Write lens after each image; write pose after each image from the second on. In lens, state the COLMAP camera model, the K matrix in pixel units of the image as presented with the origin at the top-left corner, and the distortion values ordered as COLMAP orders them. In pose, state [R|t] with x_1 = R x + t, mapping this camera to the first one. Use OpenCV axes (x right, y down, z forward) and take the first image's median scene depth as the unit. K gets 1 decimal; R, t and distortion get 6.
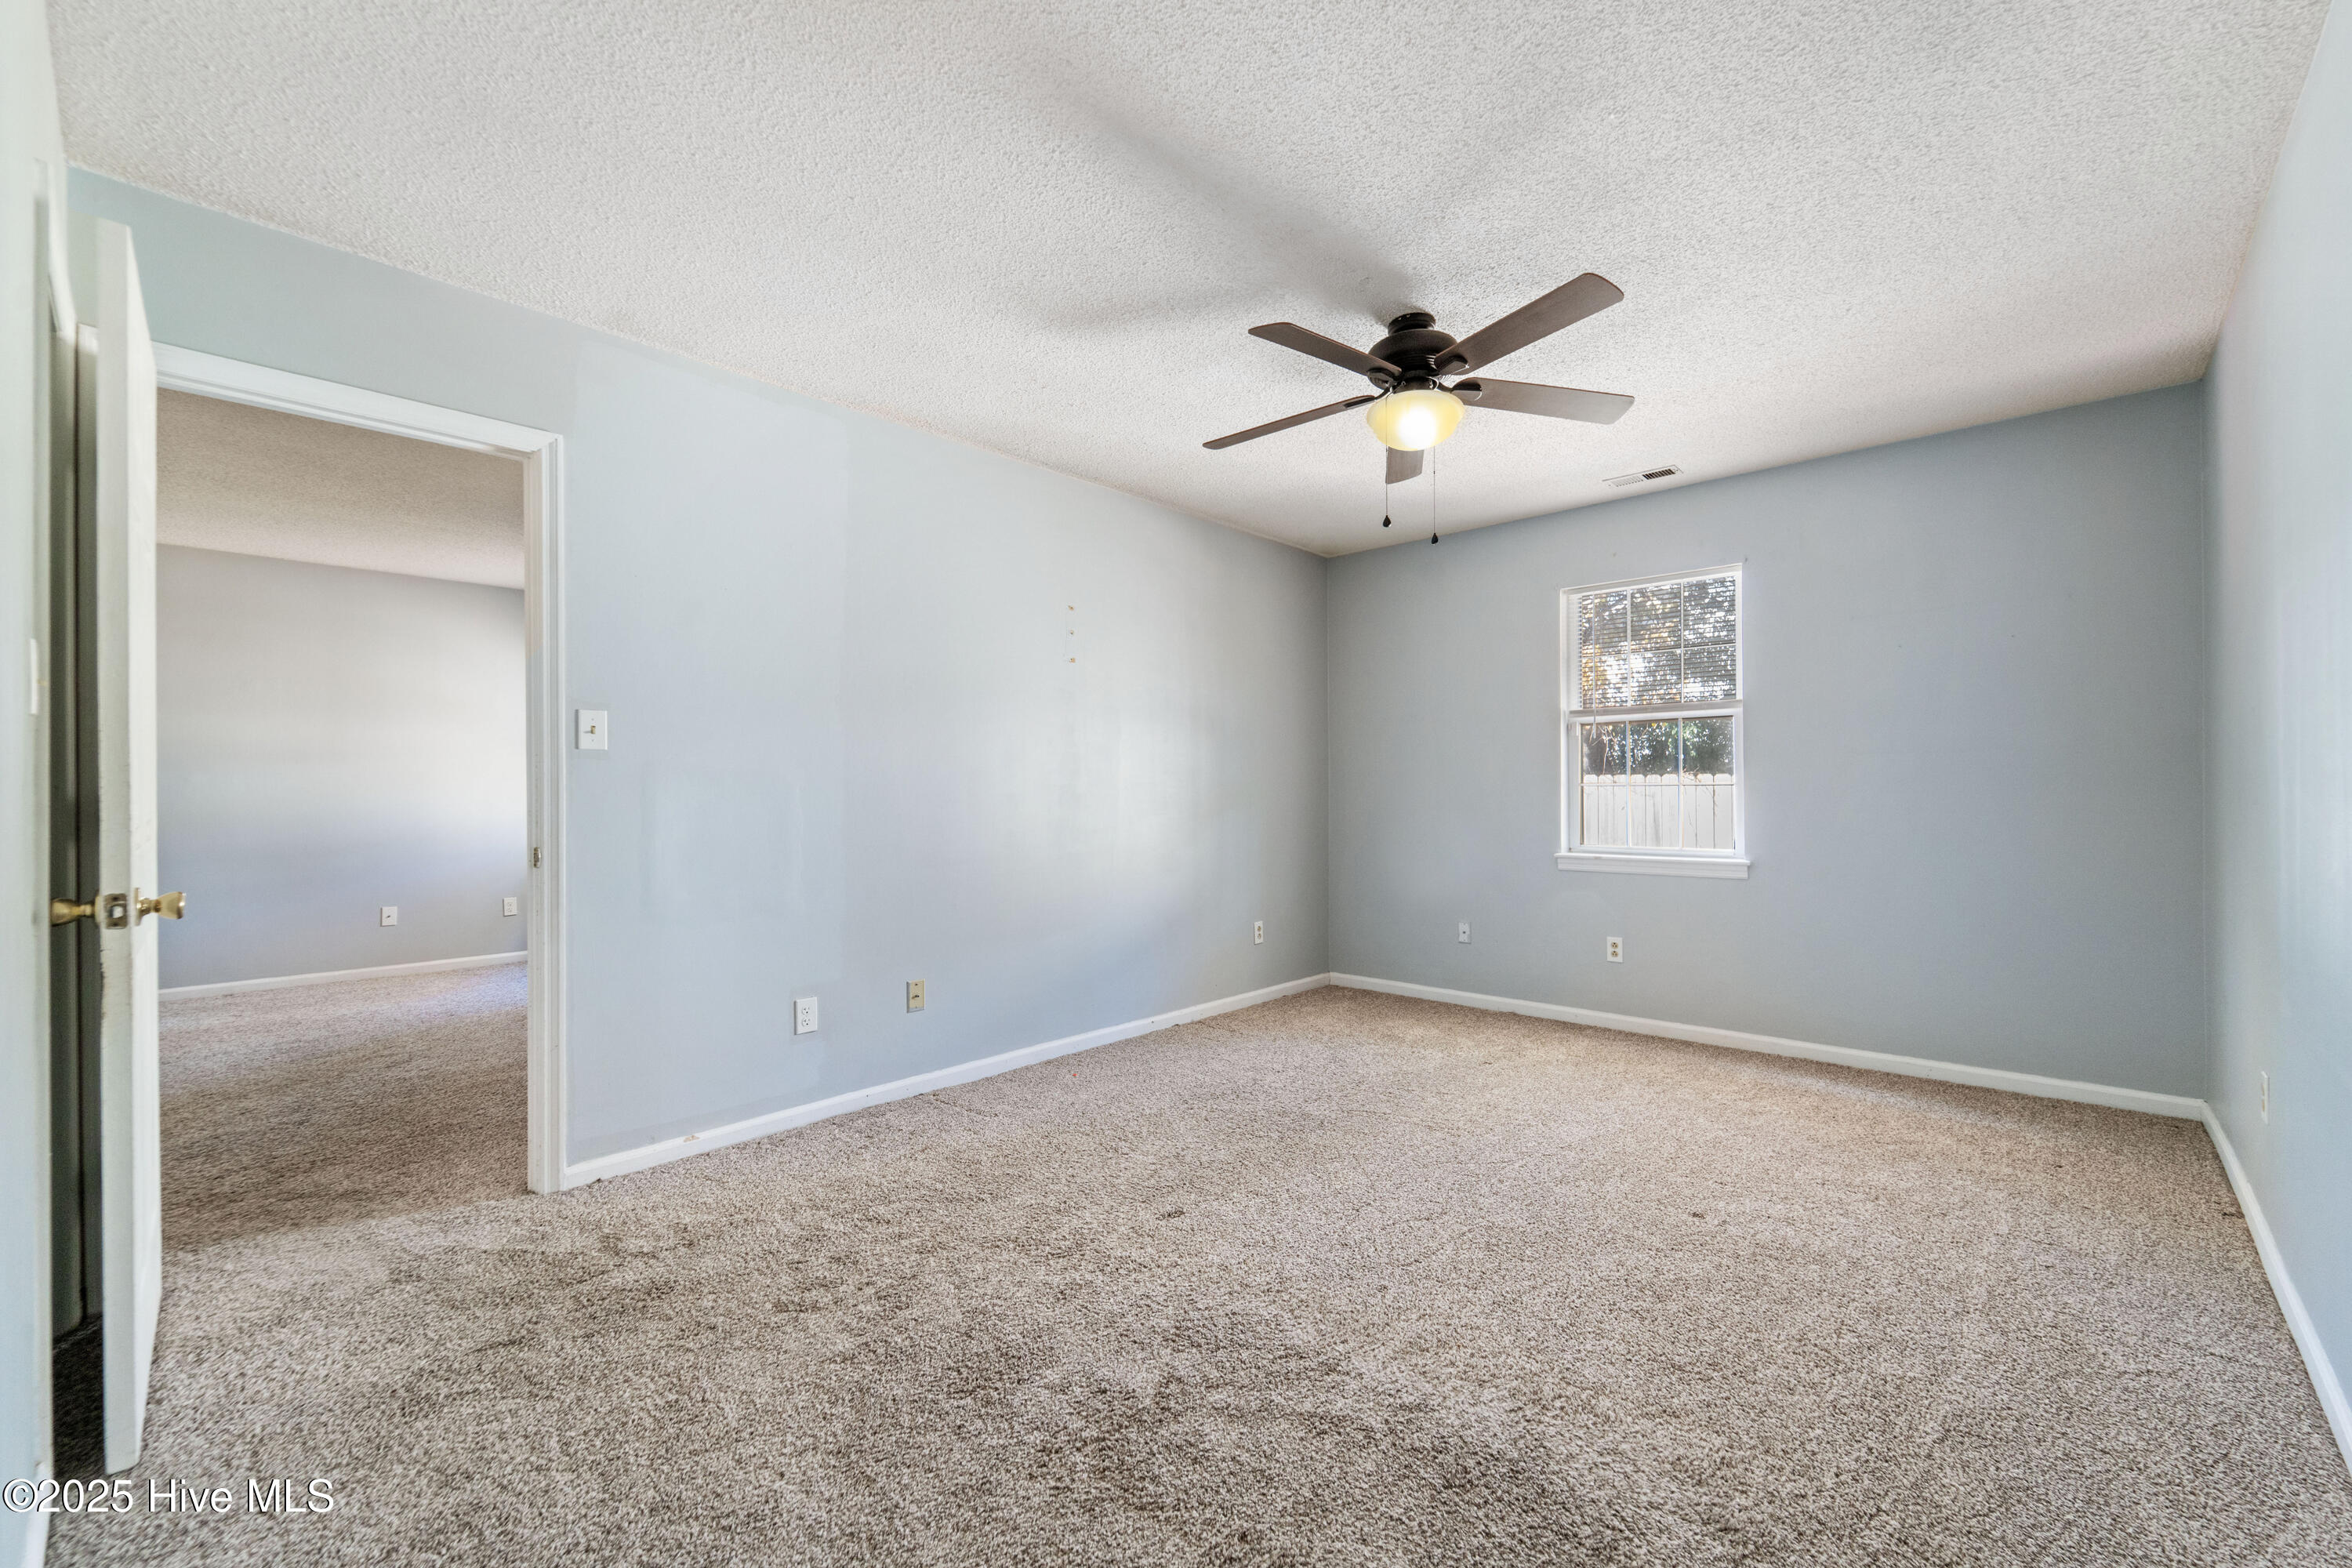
lens RADIAL K [[954.9, 0, 1181.6], [0, 954.9, 793.4], [0, 0, 1]] dist [0.001553, -0.000387]
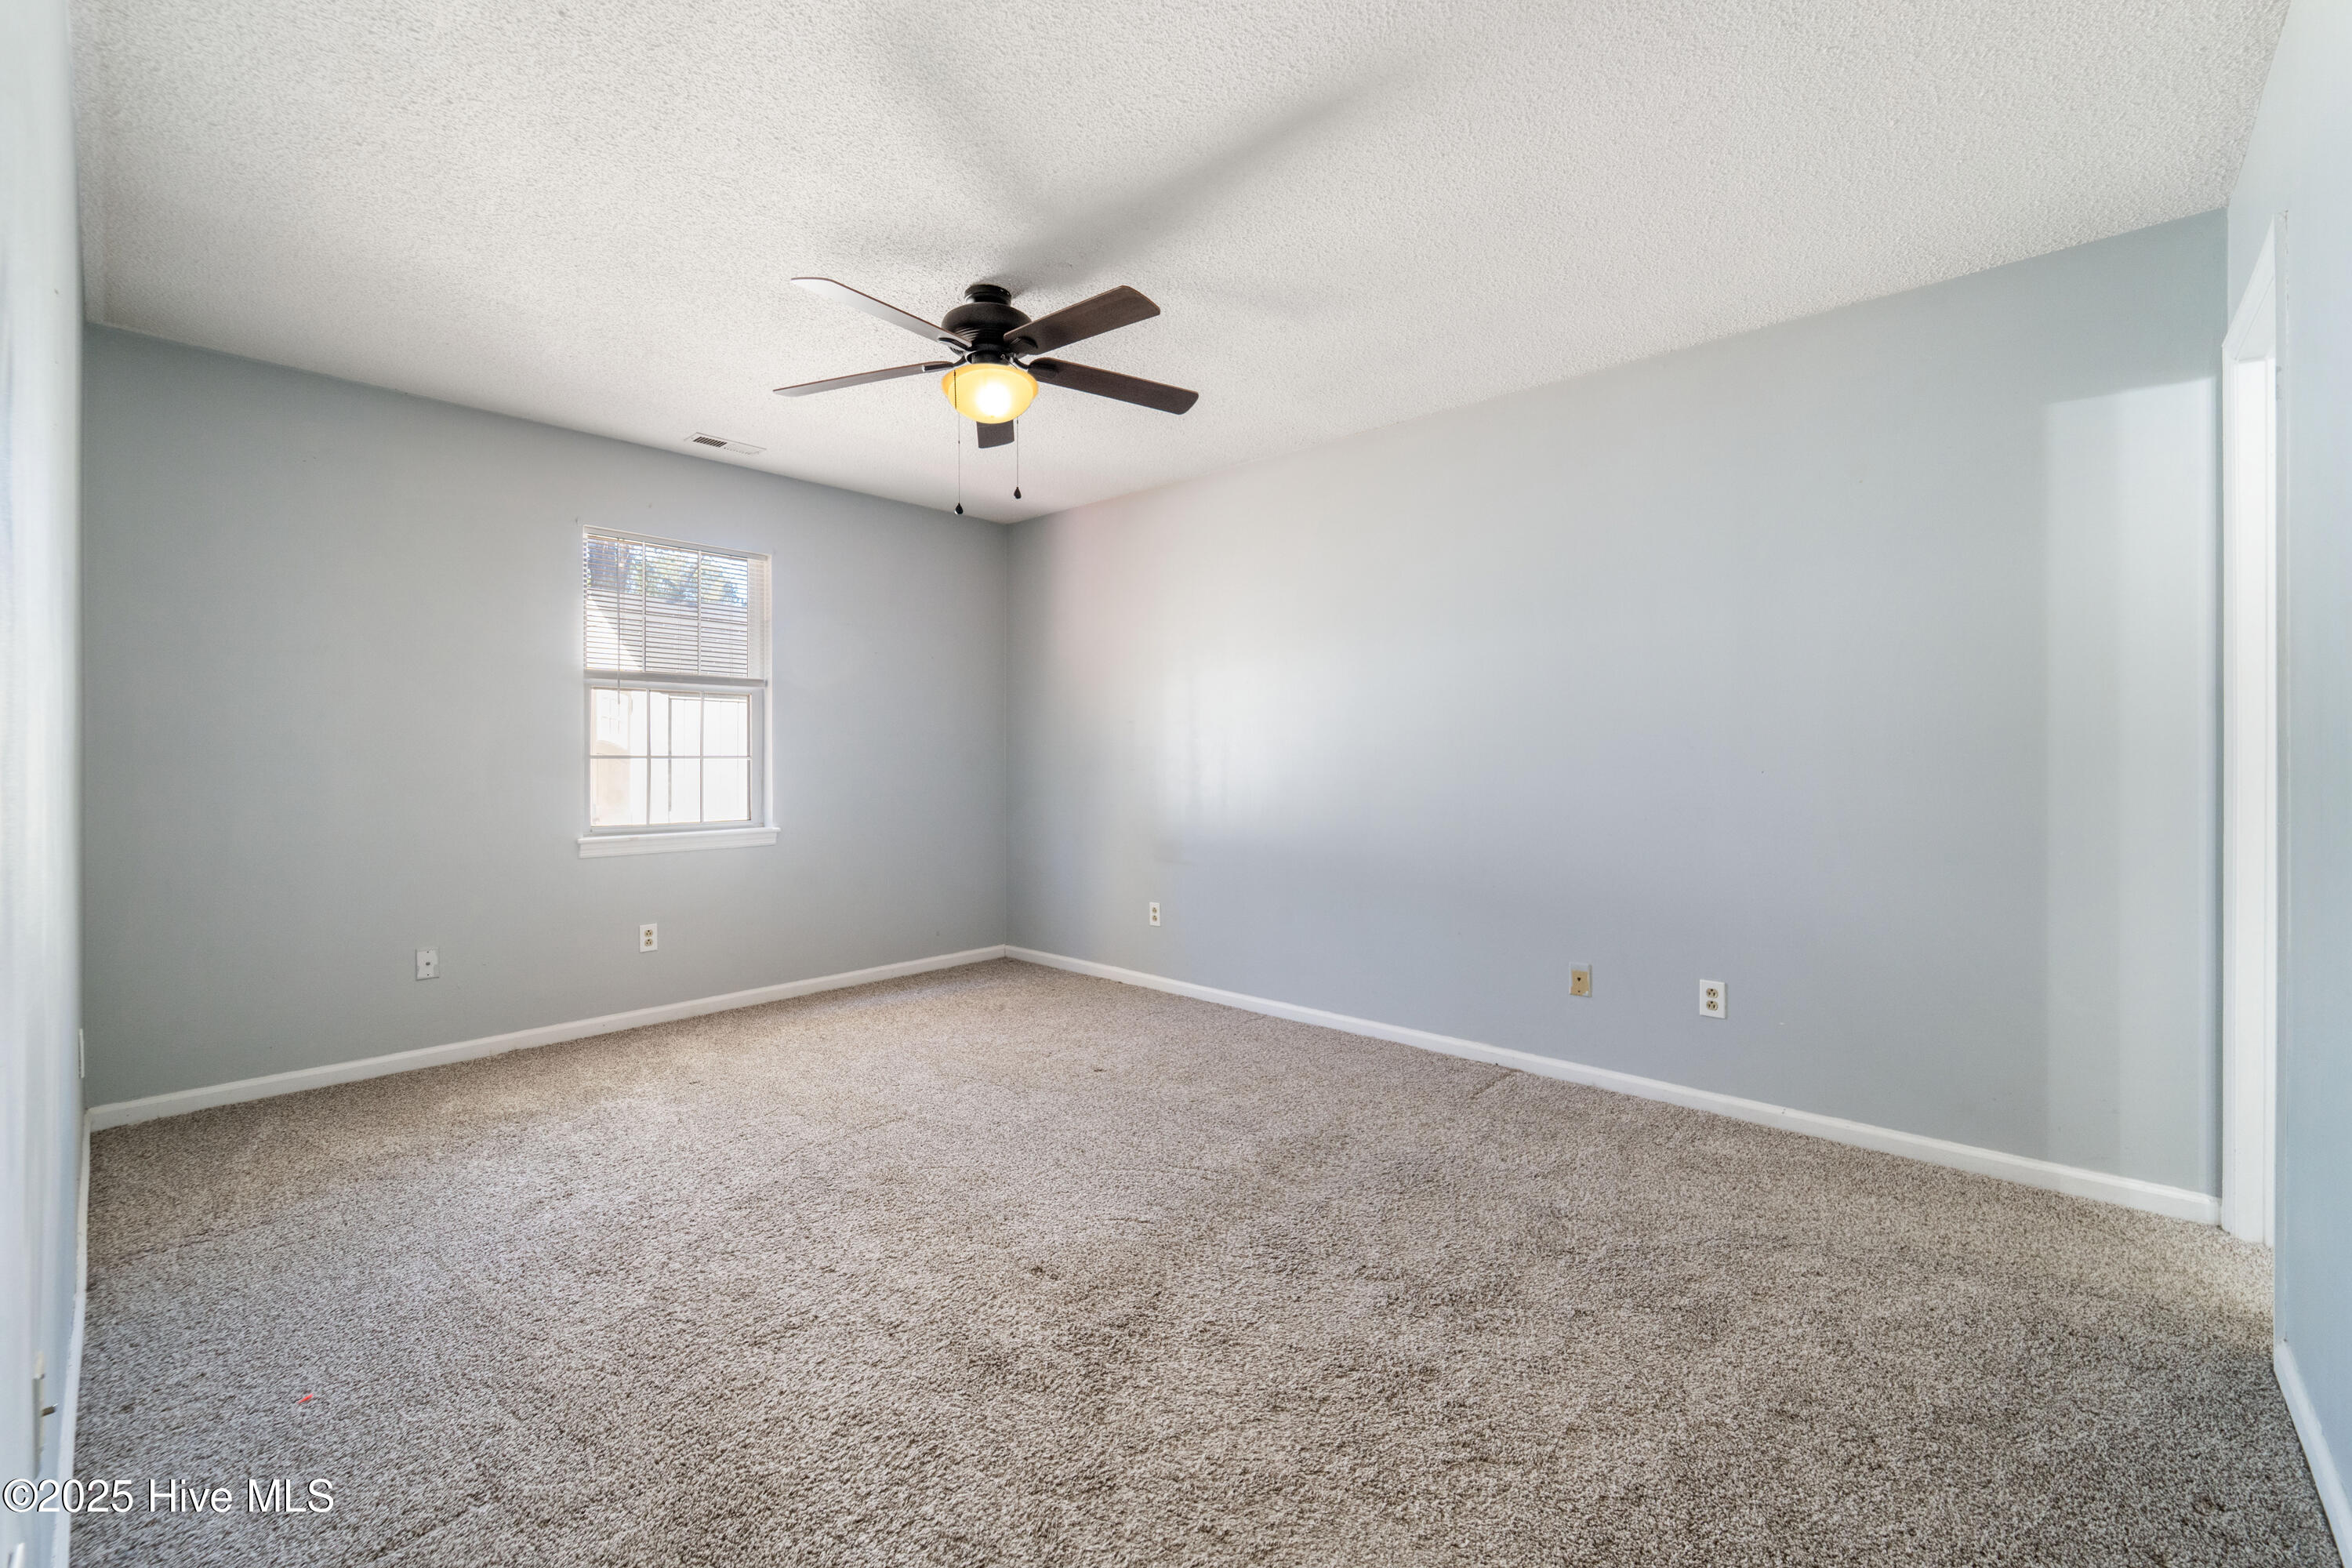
lens RADIAL K [[961.2, 0, 1186.4], [0, 961.2, 761.6], [0, 0, 1]] dist [0.001429, -0.000456]
pose [[-0.013063, 0.006726, 0.999892, -0.578307], [0.006987, 0.999954, -0.006635, 0.006440], [-0.999890, 0.006899, -0.013109, 0.611610]]
